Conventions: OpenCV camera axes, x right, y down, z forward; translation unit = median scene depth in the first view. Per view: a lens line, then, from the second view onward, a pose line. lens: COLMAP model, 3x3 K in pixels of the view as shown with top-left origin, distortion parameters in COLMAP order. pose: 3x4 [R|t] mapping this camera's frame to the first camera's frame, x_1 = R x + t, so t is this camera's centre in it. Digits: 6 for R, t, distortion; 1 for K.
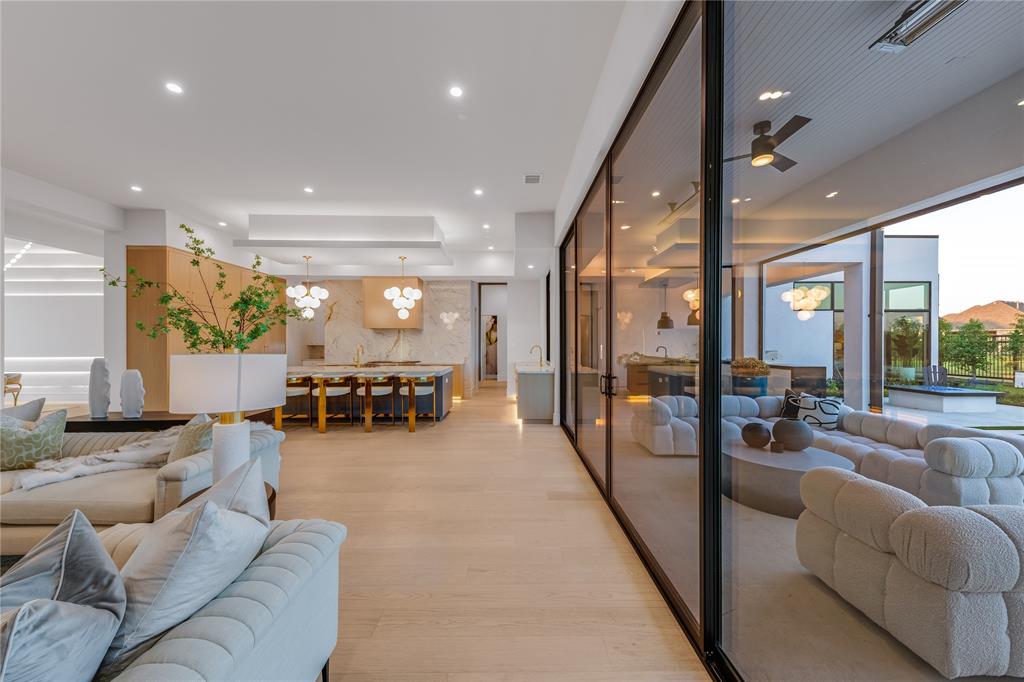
lens RADIAL K [[363.4, 0, 516.6], [0, 363.4, 345.5], [0, 0, 1]] dist [0.001006, -0.000016]
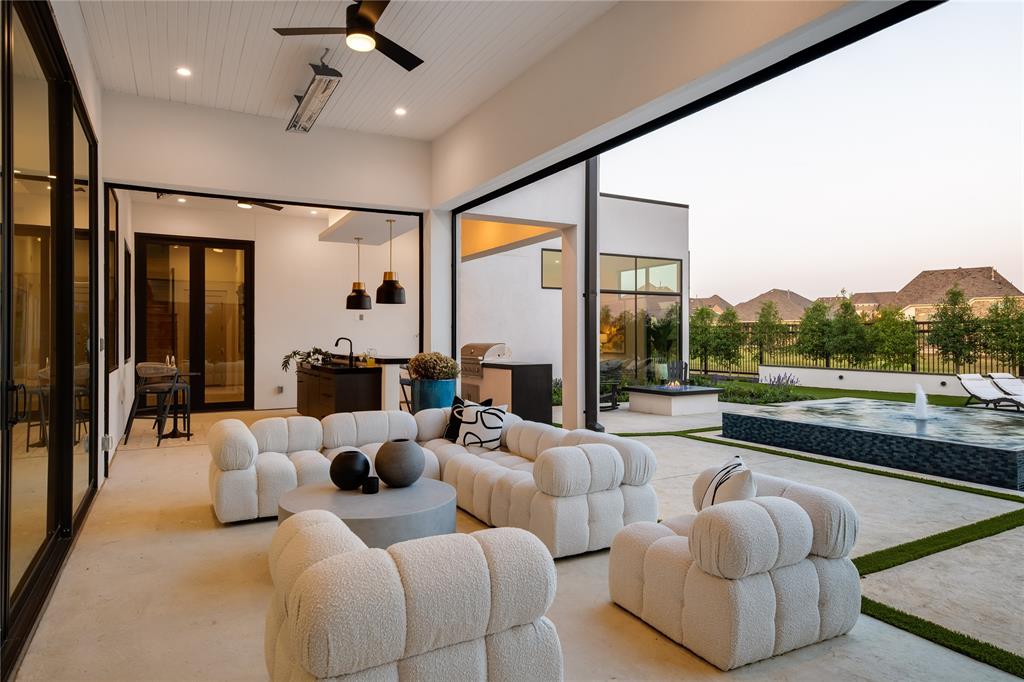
lens RADIAL K [[602.8, 0, 511.7], [0, 602.8, 335.0], [0, 0, 1]] dist [0.021710, -0.000077]
pose [[0.875263, 0.000071, 0.483647, 0.187252], [0.004360, 0.999958, -0.008037, 0.009063], [-0.483627, 0.009143, 0.875226, -0.030726]]
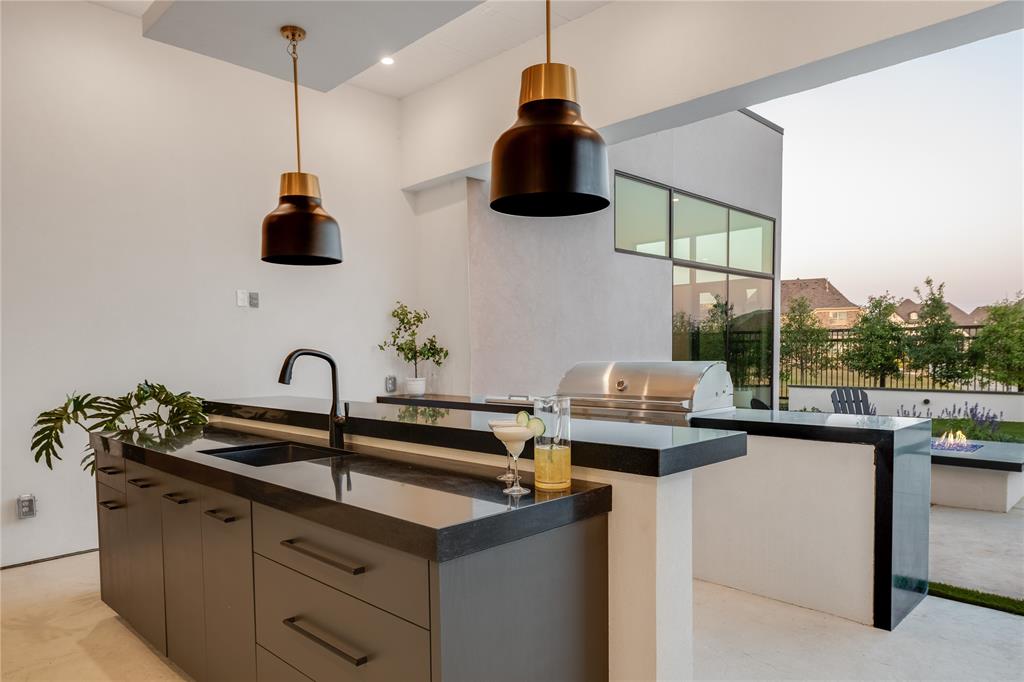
lens RADIAL K [[652.5, 0, 502.7], [0, 652.5, 402.3], [0, 0, 1]] dist [0.039445, 0.003012]
pose [[0.710611, -0.062716, 0.700785, 0.309427], [0.015277, 0.997160, 0.073748, 0.007490], [-0.703420, -0.041701, 0.709550, 0.891162]]
